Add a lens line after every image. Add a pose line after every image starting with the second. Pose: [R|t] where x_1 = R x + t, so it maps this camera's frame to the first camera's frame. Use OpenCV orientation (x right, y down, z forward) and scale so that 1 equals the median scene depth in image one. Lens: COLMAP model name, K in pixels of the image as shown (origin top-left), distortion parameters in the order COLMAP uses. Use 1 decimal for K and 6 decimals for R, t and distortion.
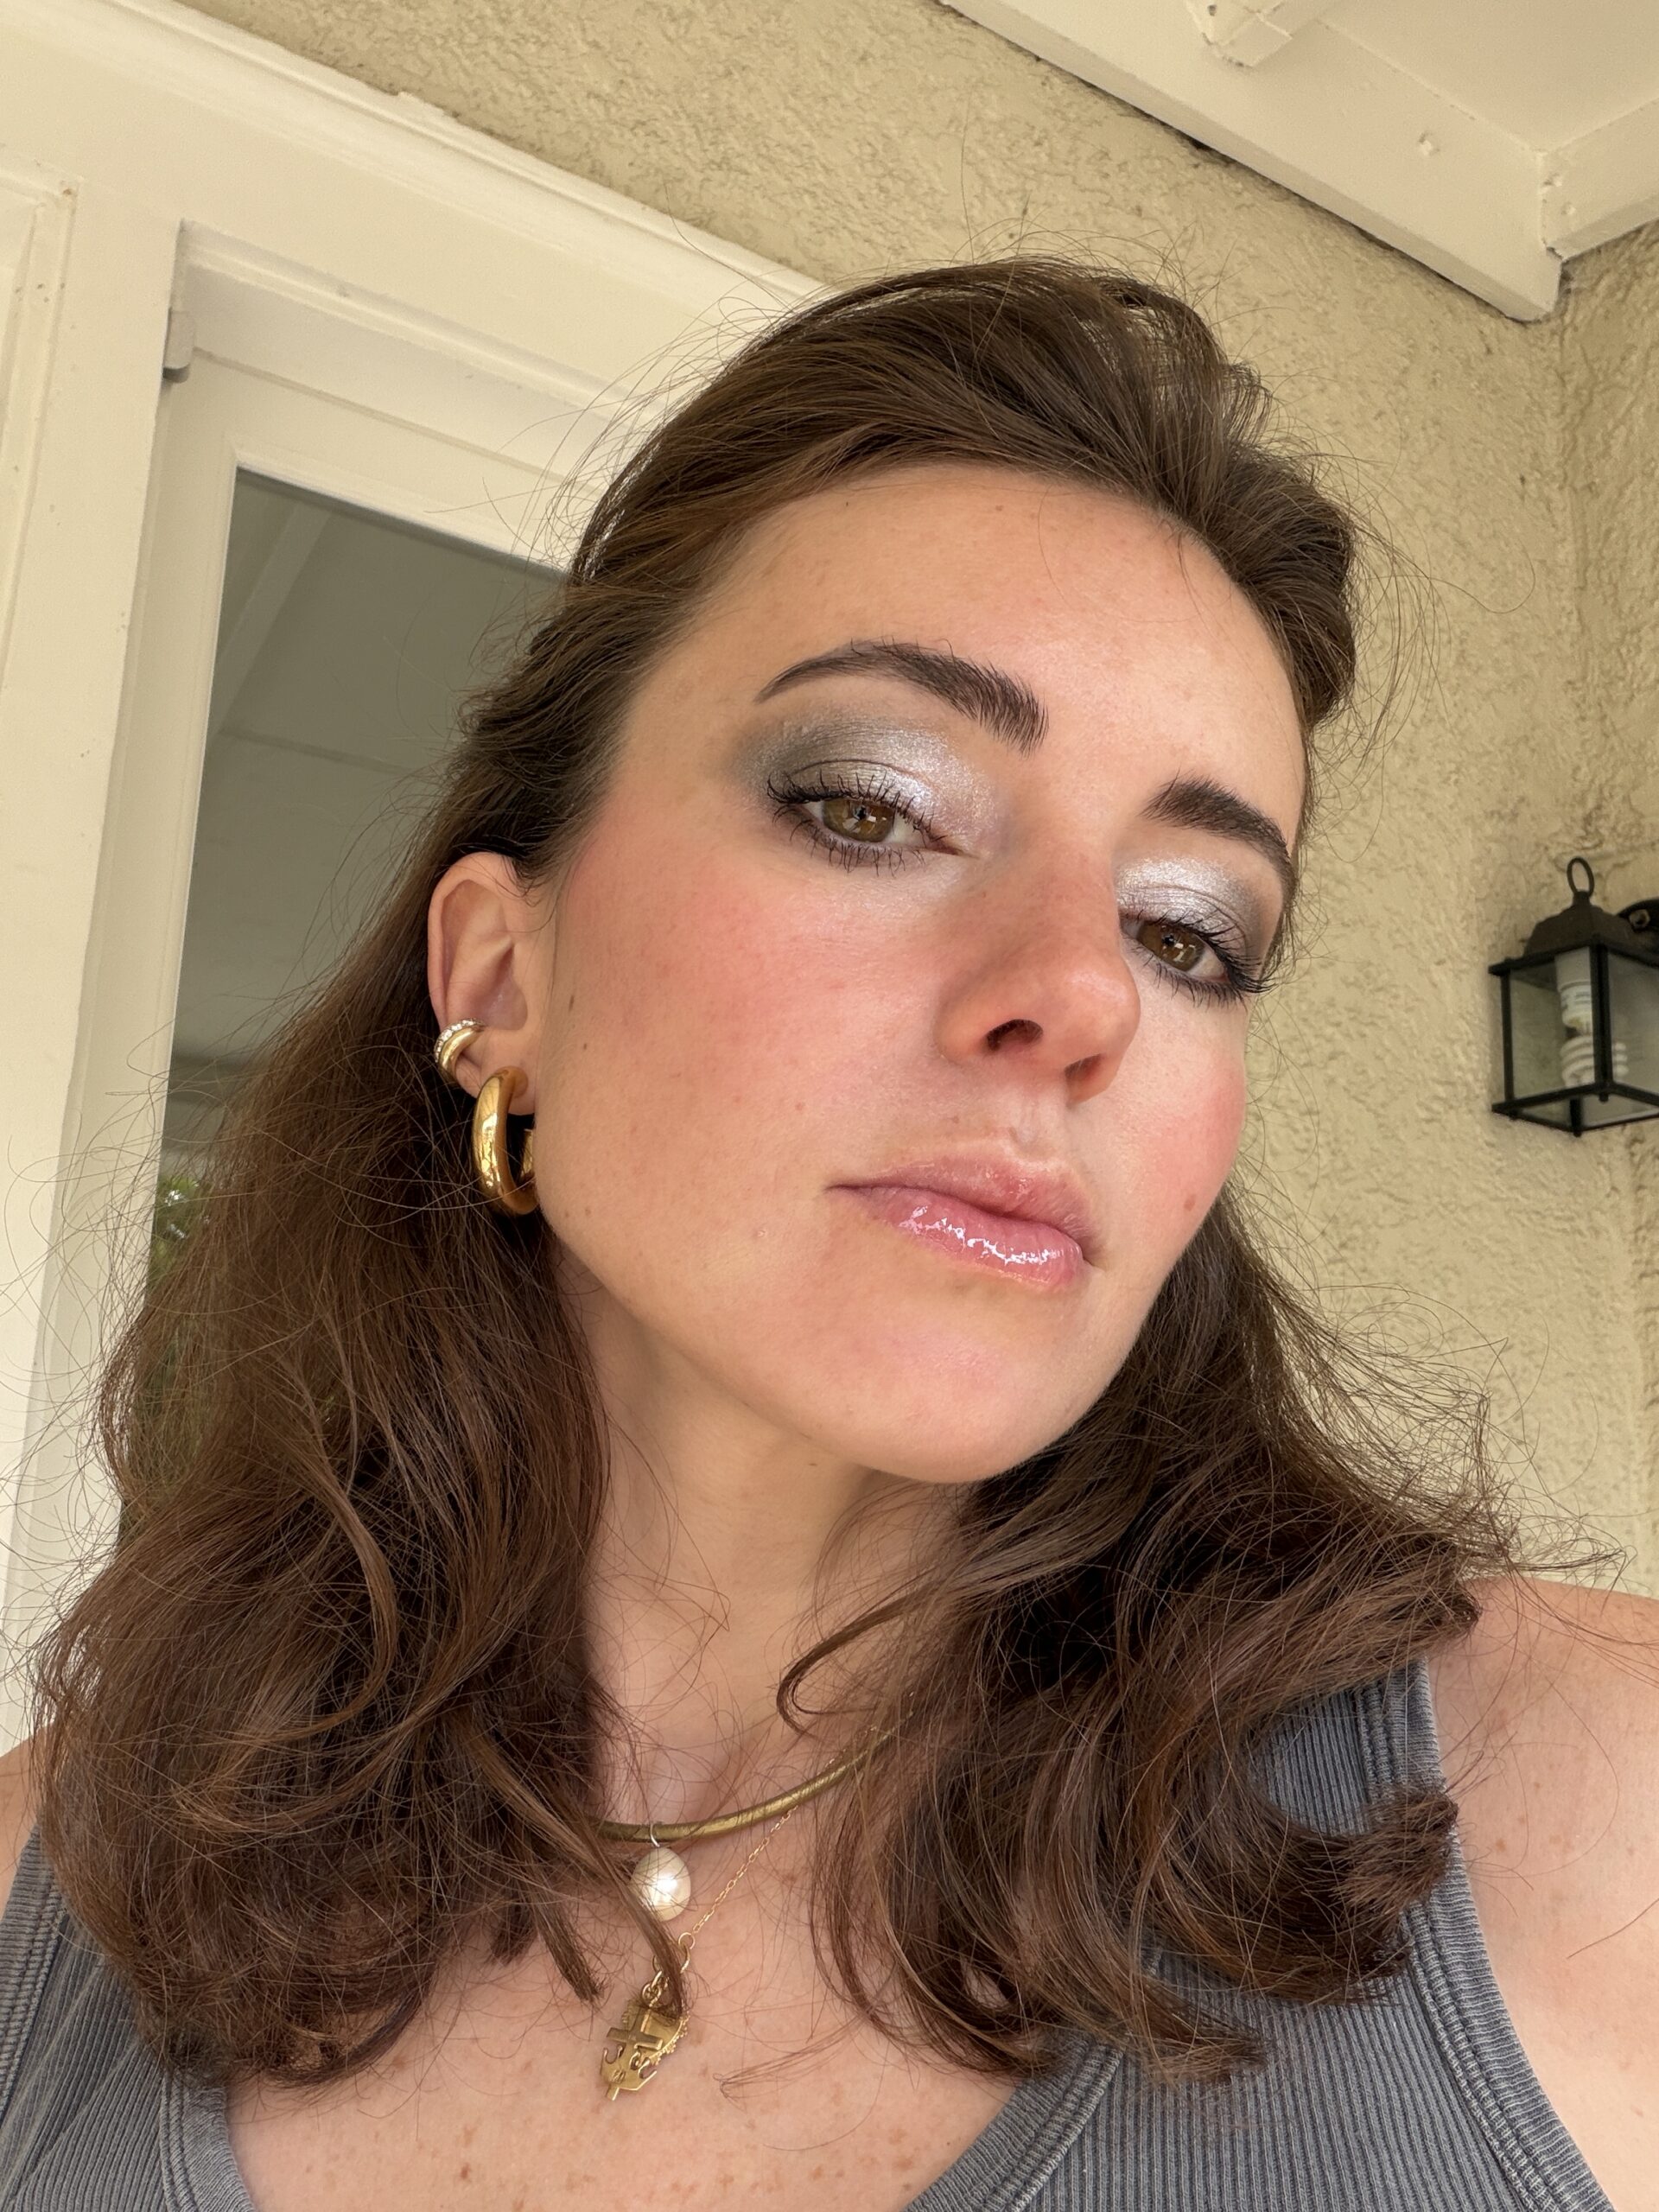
lens RADIAL K [[1922.7, 0, 838.9], [0, 1922.7, 1102.8], [0, 0, 1]] dist [-0.007553, 0.009474]
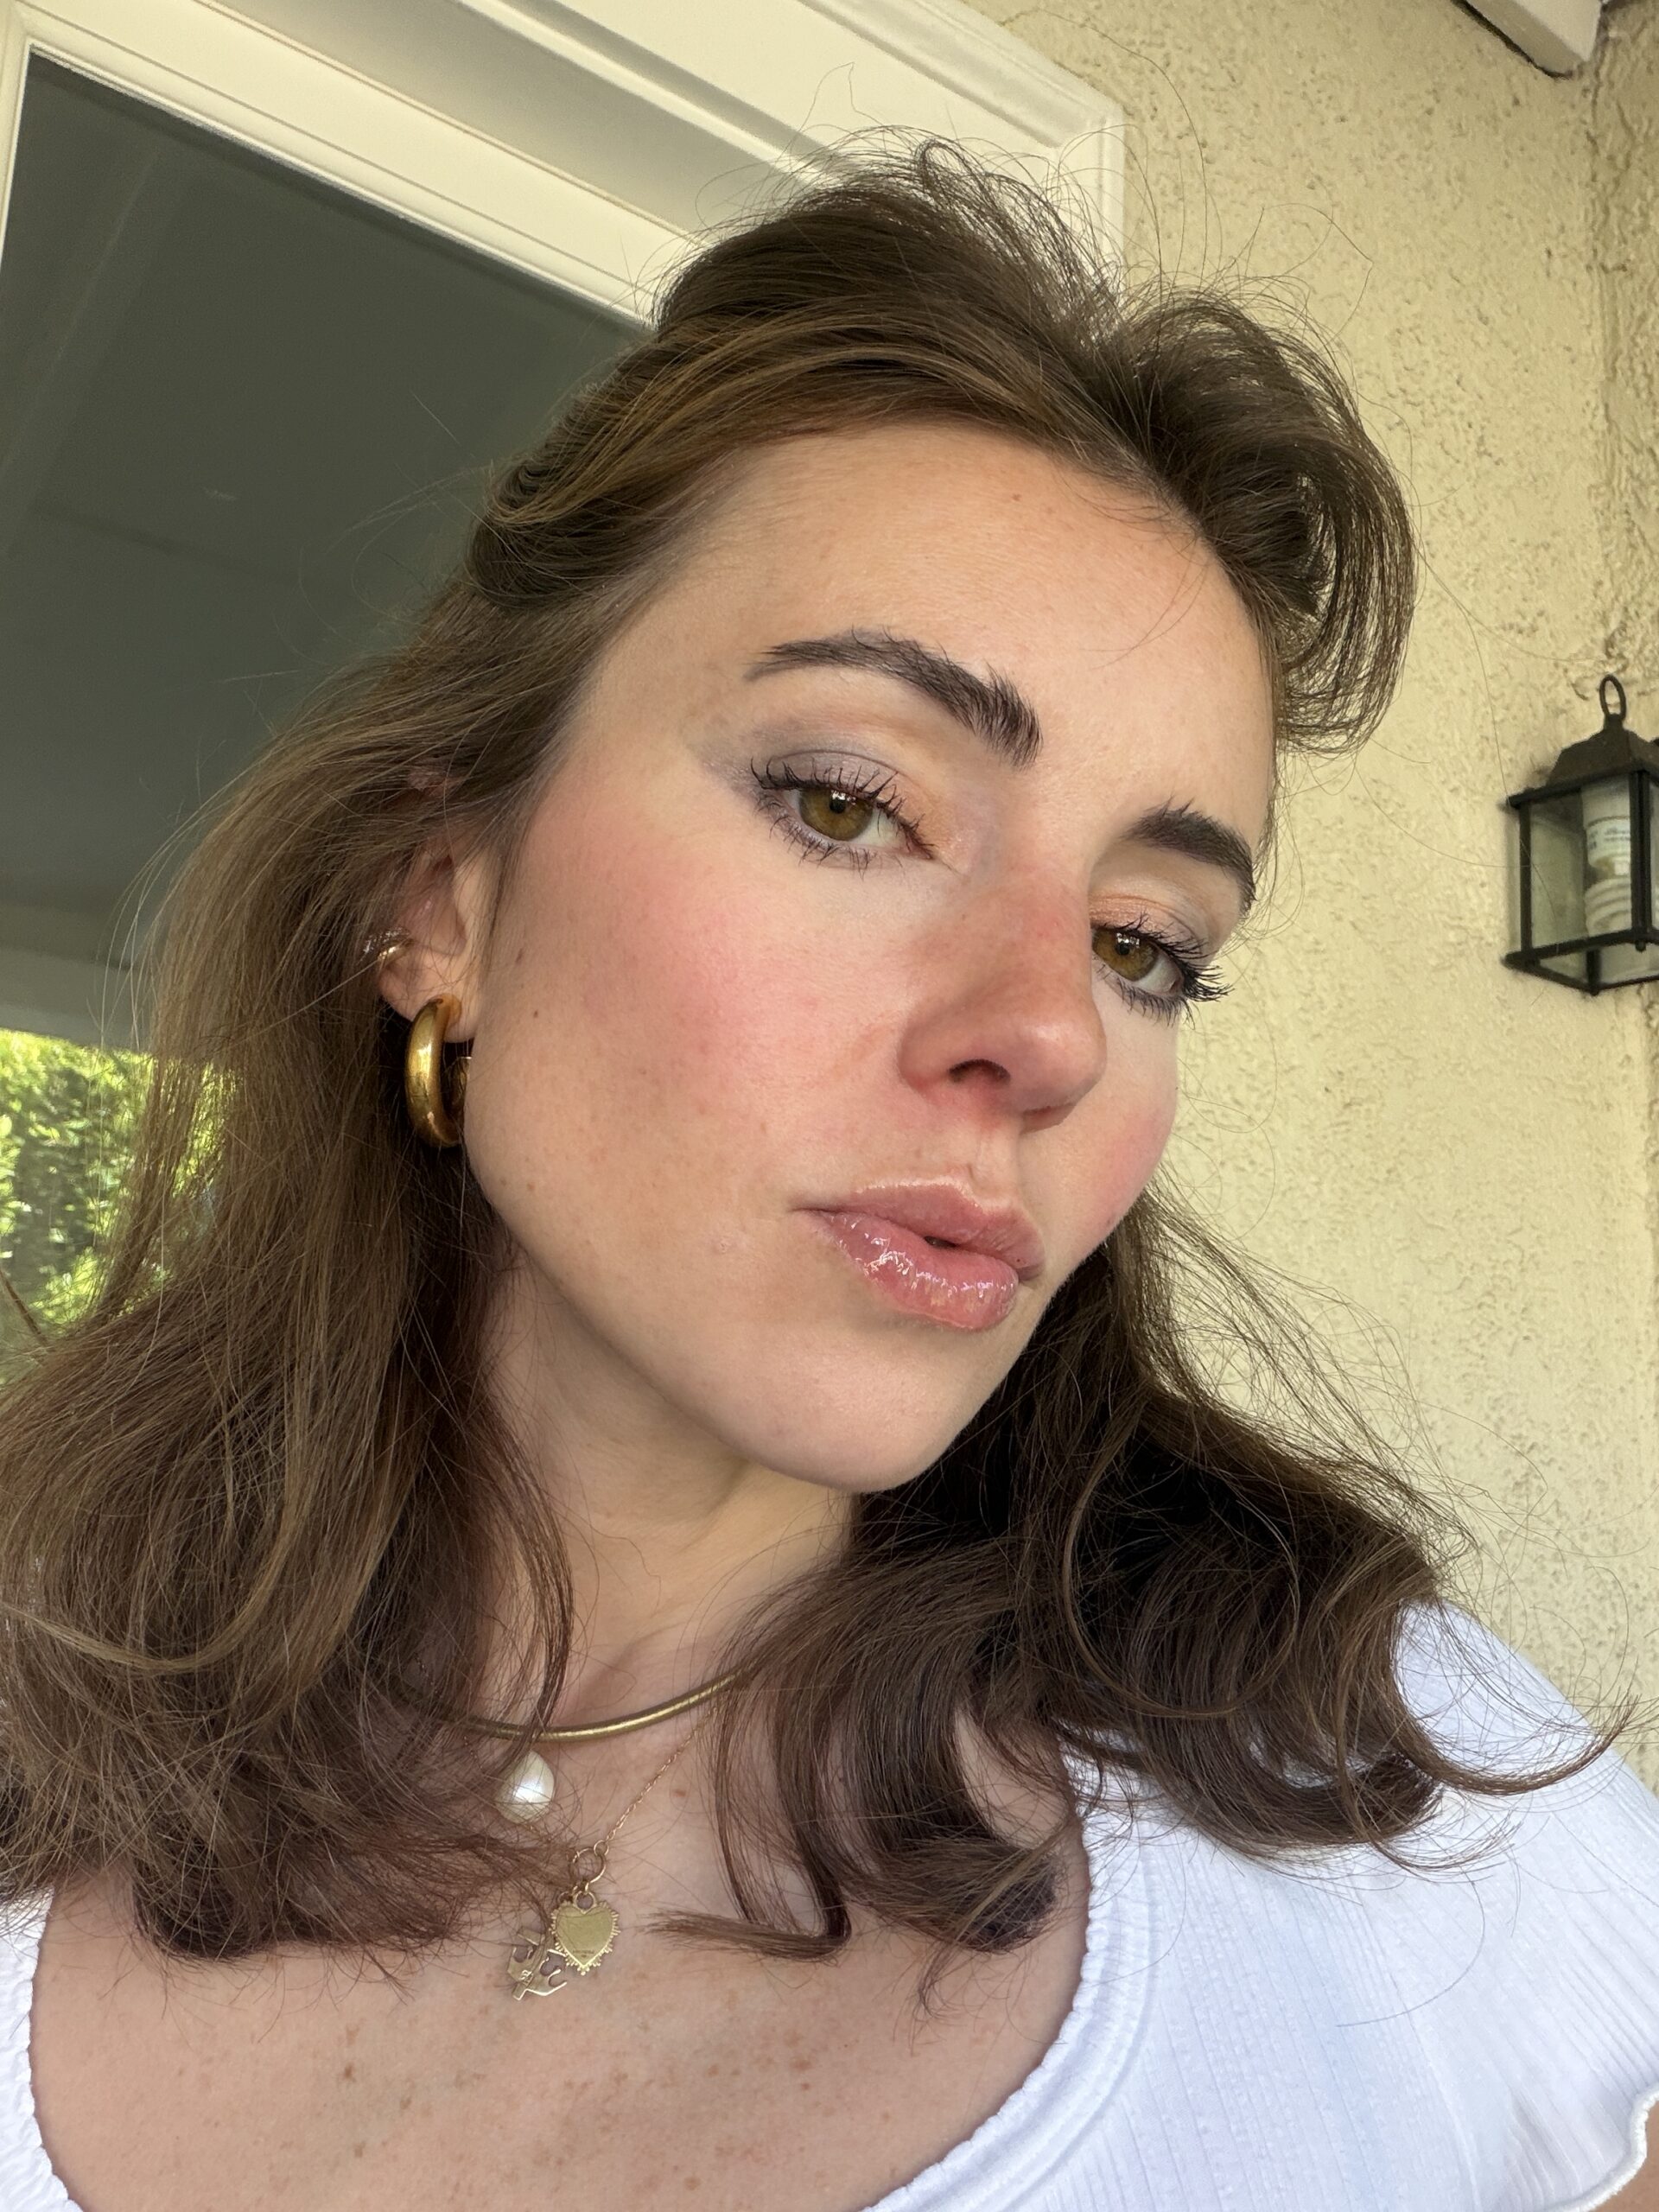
lens RADIAL K [[1936.1, 0, 829.3], [0, 1936.1, 1098.7], [0, 0, 1]] dist [-0.006485, 0.003316]
pose [[0.996924, 0.026673, 0.073702, -0.028567], [-0.030085, 0.998508, 0.045574, 0.033246], [-0.072377, -0.047651, 0.996238, 0.130502]]
